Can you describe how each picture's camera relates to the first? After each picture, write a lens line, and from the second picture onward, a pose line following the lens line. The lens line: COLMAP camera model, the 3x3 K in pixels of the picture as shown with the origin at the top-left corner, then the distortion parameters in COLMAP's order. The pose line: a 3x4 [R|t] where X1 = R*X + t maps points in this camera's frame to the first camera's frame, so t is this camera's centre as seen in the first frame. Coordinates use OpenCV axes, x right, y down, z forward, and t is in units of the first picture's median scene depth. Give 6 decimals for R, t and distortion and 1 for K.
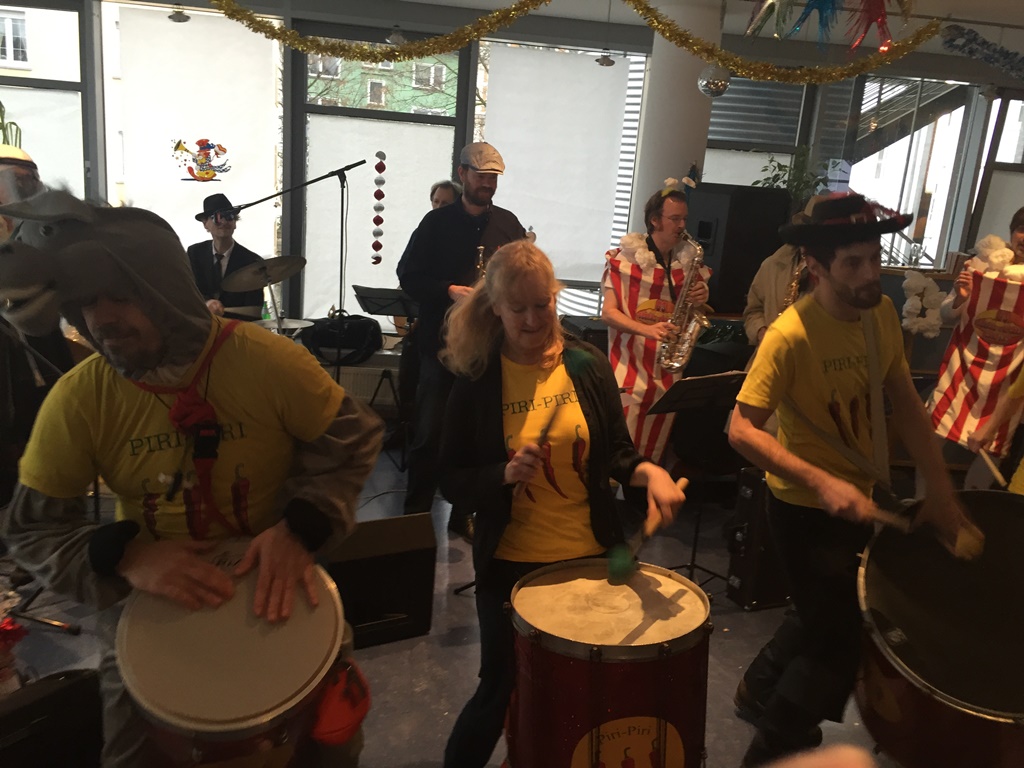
lens RADIAL K [[837.2, 0, 512.0], [0, 837.2, 384.0], [0, 0, 1]] dist [-0.006299, -0.008266]
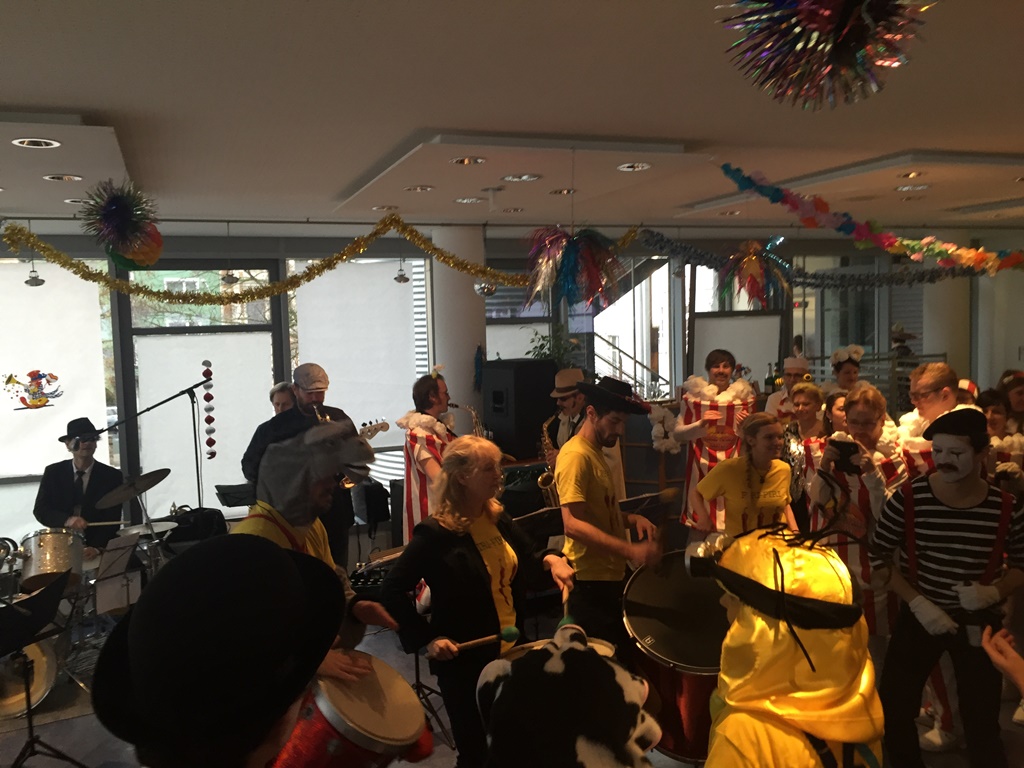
lens RADIAL K [[854.3, 0, 512.0], [0, 854.3, 384.0], [0, 0, 1]] dist [0.016407, 0.005844]
pose [[0.954637, -0.129781, 0.268004, -0.081652], [0.170867, 0.975852, -0.136077, -0.019560], [-0.243872, 0.175698, 0.953759, -0.214865]]
